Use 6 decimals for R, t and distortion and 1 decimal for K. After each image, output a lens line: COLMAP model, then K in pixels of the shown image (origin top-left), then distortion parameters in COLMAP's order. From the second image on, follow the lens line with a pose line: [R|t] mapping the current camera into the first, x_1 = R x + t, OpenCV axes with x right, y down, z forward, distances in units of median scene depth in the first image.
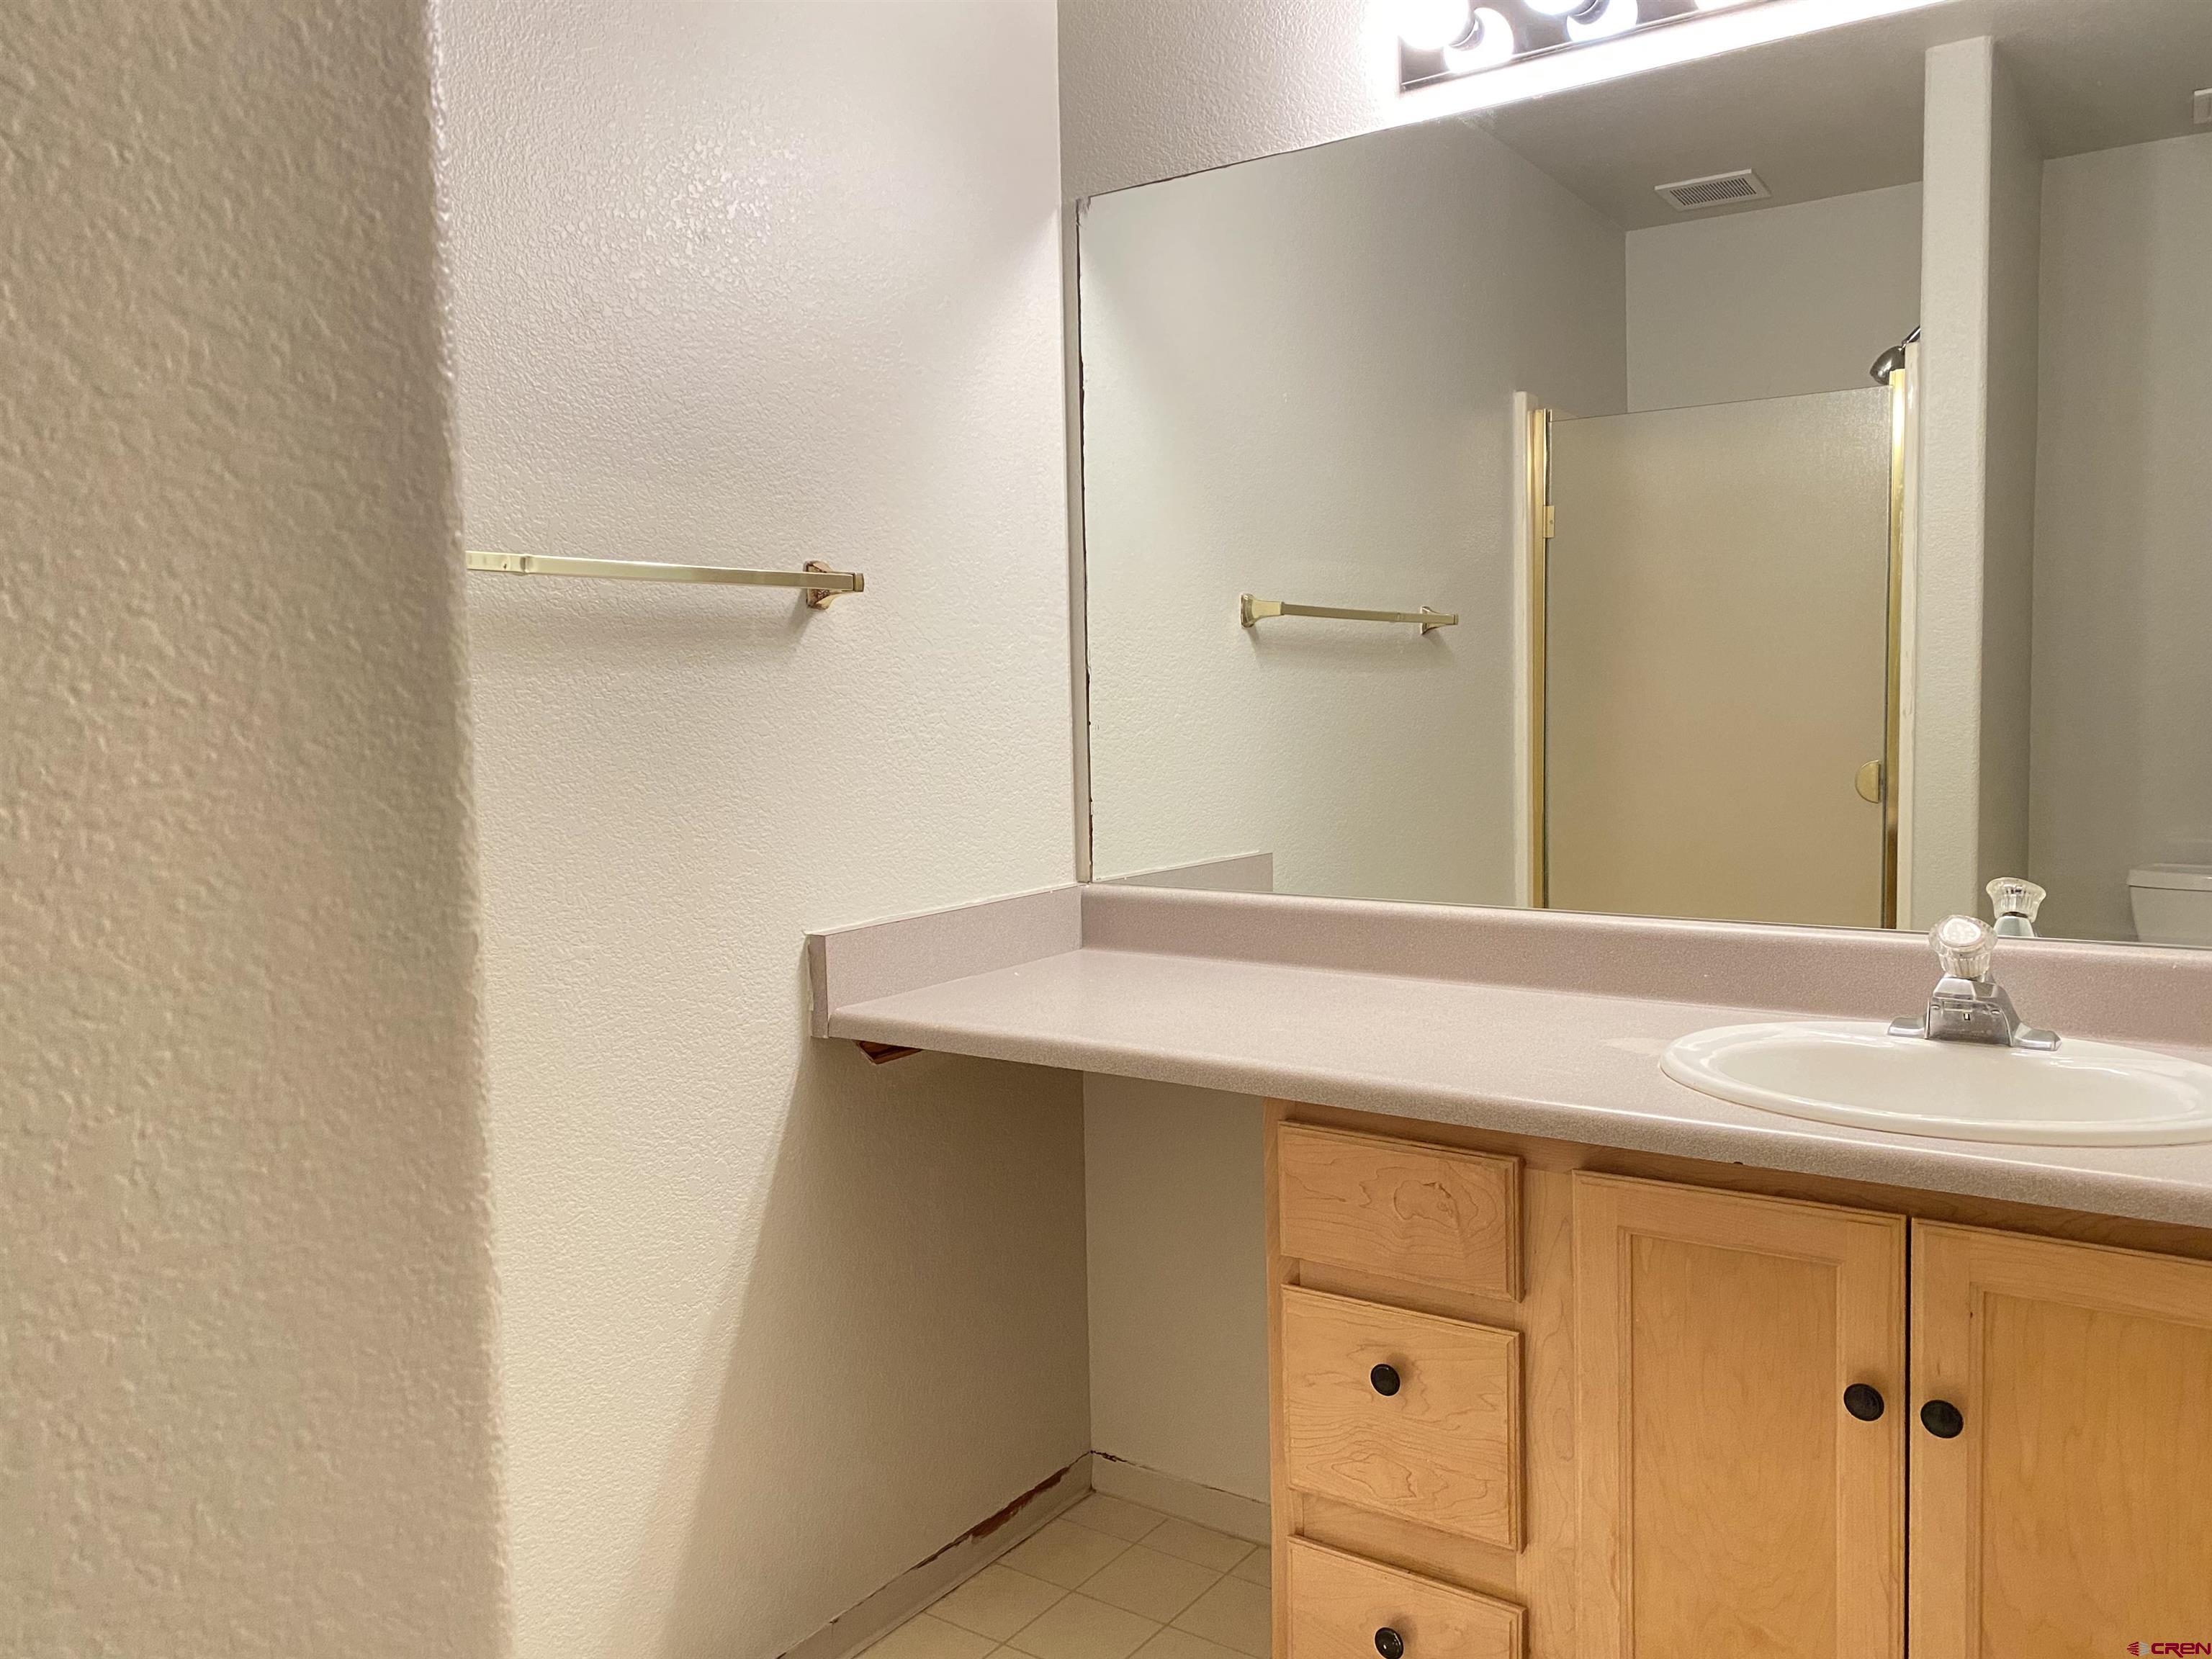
lens RADIAL K [[1674.0, 0, 1098.9], [0, 1674.0, 820.9], [0, 0, 1]] dist [0.010639, -0.006617]
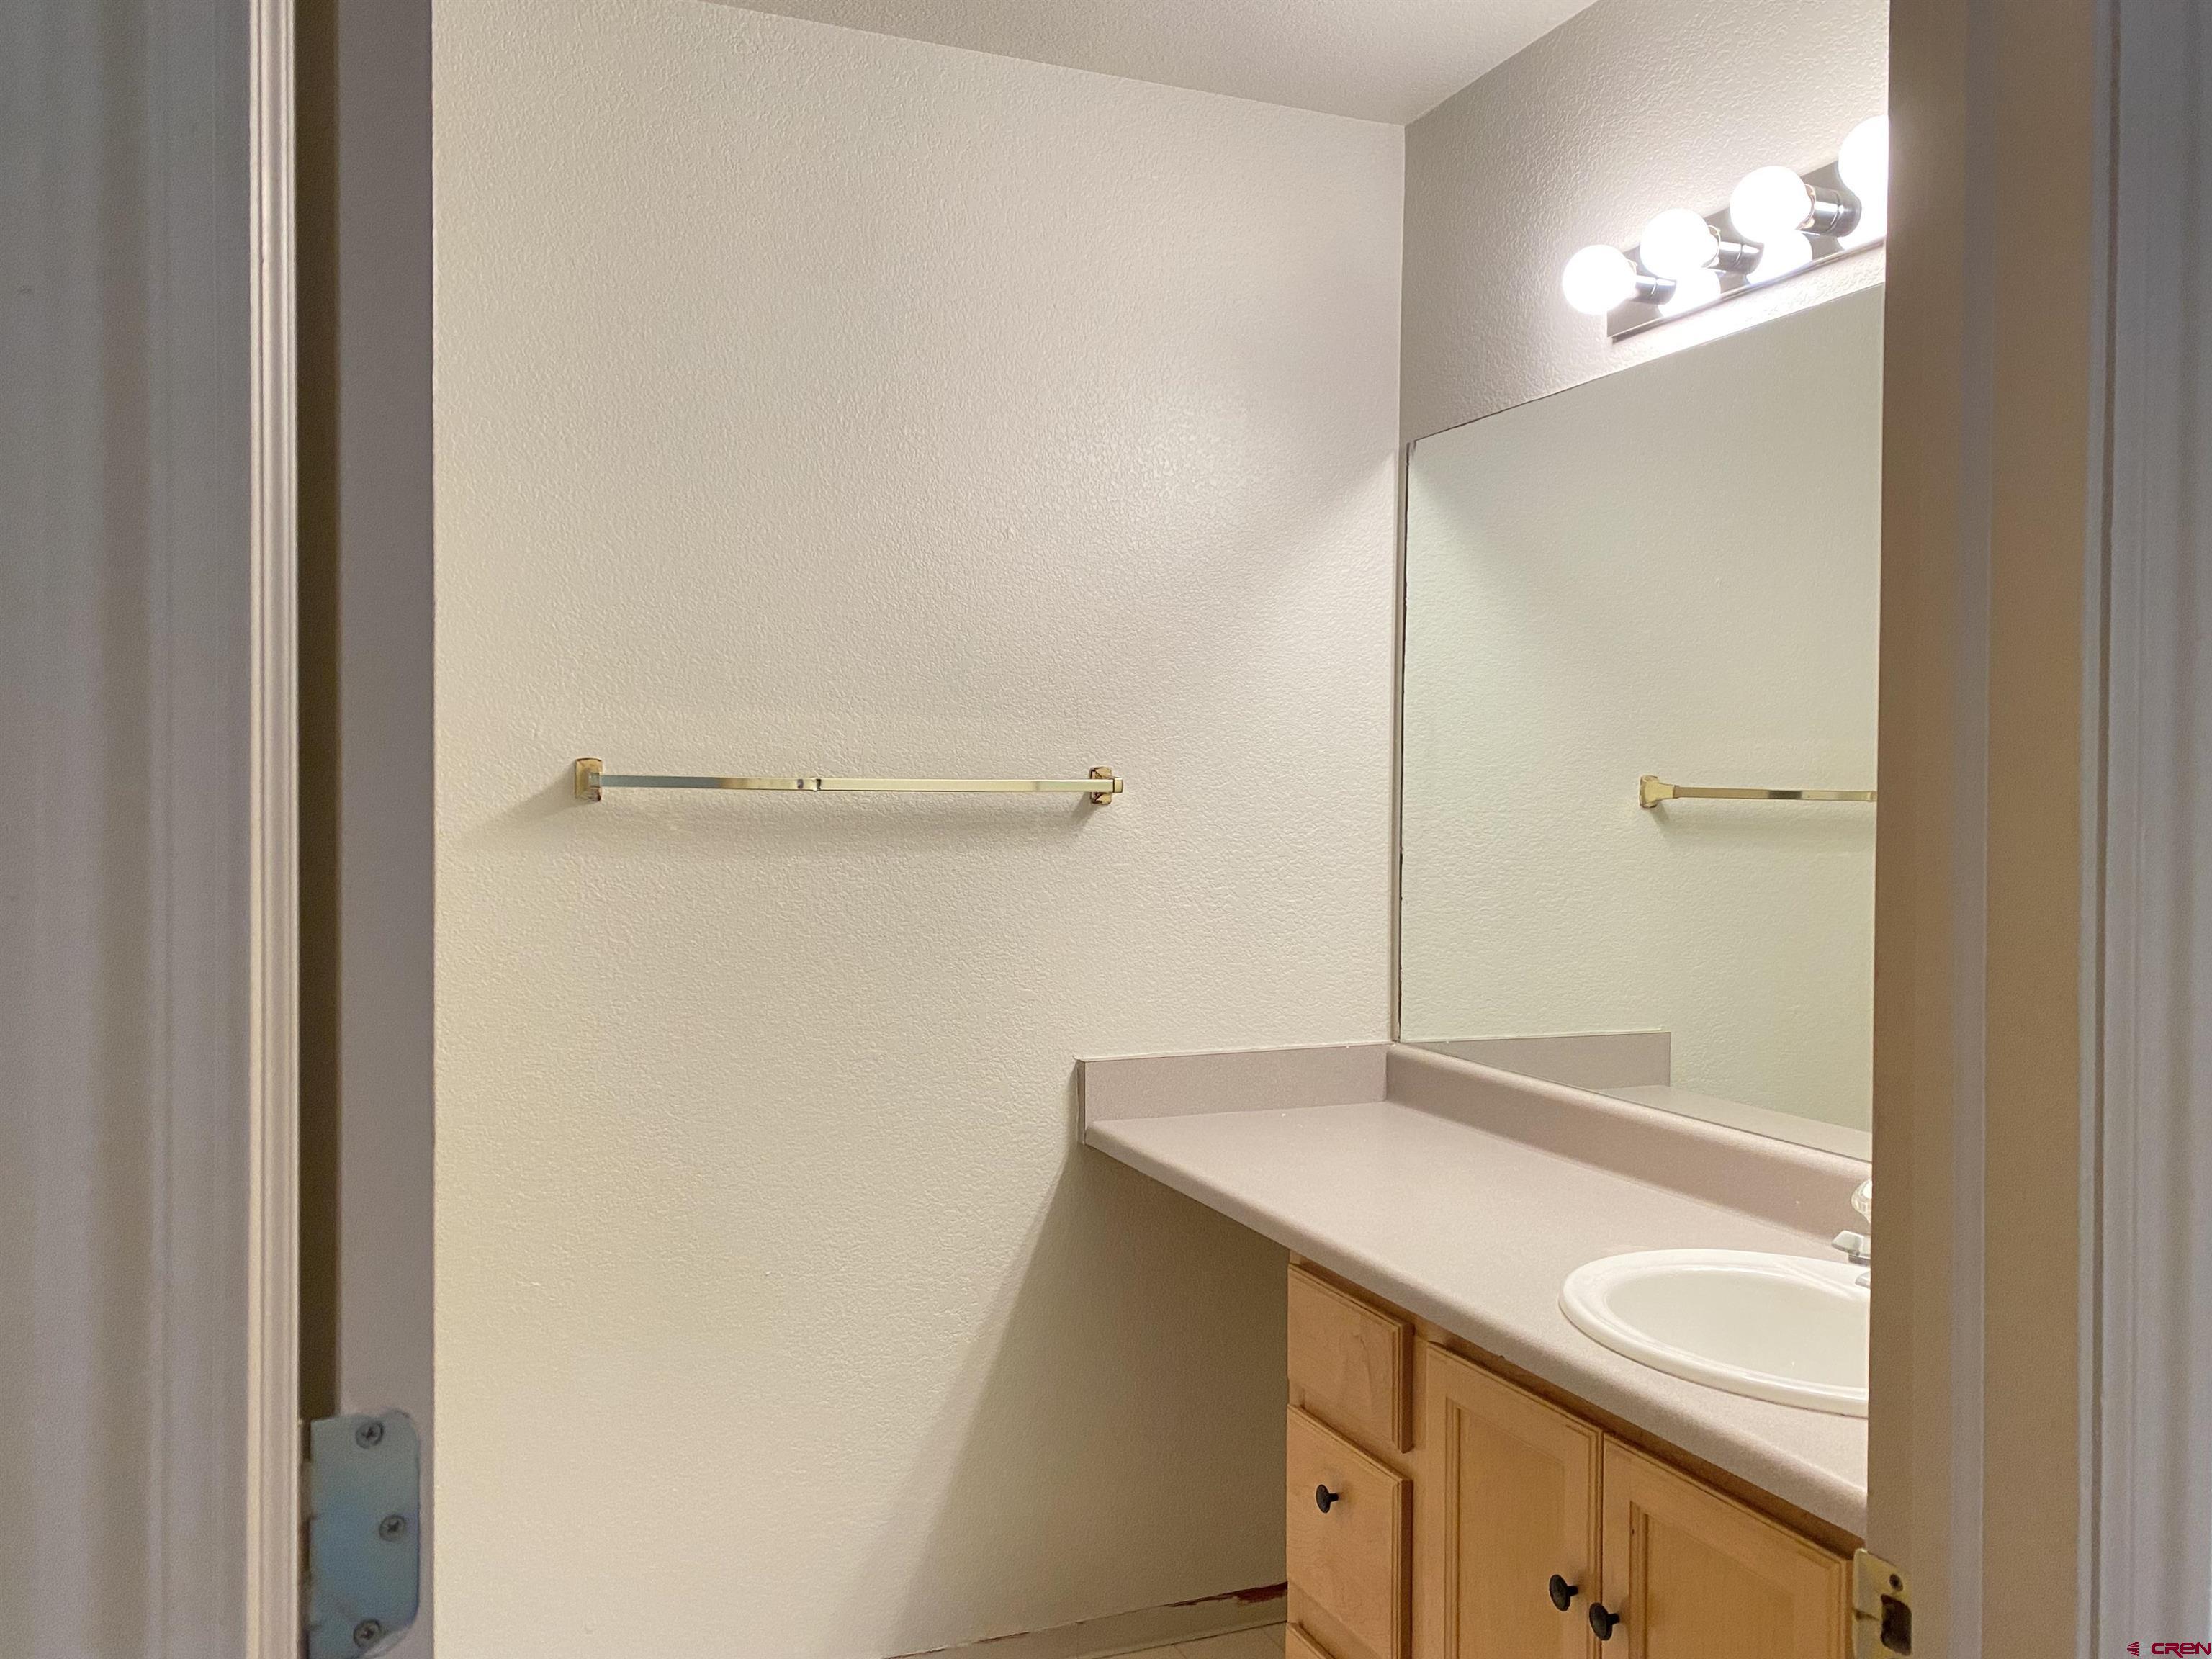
lens RADIAL K [[1704.5, 0, 1106.9], [0, 1704.5, 819.8], [0, 0, 1]] dist [0.000837, -0.003738]
pose [[0.844524, 0.034670, -0.534394, 0.528936], [-0.066958, 0.996907, -0.041141, -0.061820], [0.531315, 0.070527, 0.844234, -0.089331]]
